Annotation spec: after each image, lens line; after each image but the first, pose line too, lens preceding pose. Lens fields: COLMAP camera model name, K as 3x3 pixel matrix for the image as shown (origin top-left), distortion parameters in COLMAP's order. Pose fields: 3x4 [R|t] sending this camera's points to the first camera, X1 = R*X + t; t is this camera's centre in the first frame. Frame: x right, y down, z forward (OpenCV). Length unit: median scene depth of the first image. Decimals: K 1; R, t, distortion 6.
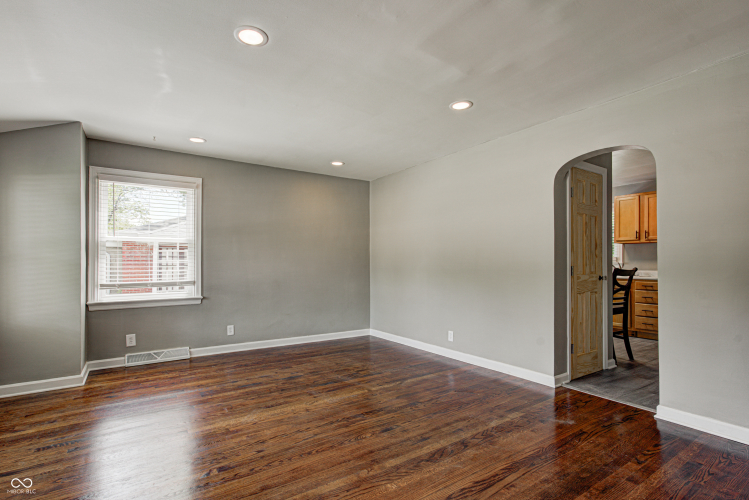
lens RADIAL K [[361.8, 0, 370.8], [0, 361.8, 254.4], [0, 0, 1]] dist [-0.014390, 0.000092]
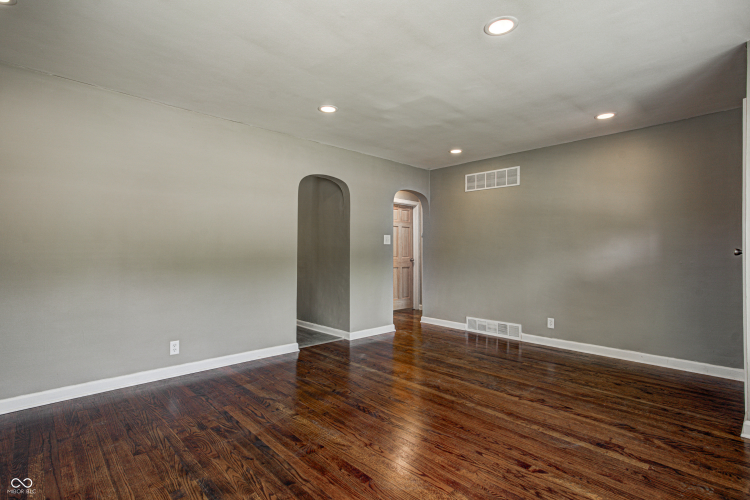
lens RADIAL K [[361.8, 0, 375.0], [0, 361.8, 250.0], [0, 0, 1]] dist [-0.016959, 0.018599]
pose [[-0.164150, 0.010032, 0.986384, -0.804184], [-0.032775, 0.999341, -0.015618, 0.024706], [-0.985891, -0.034893, -0.163713, 0.964239]]
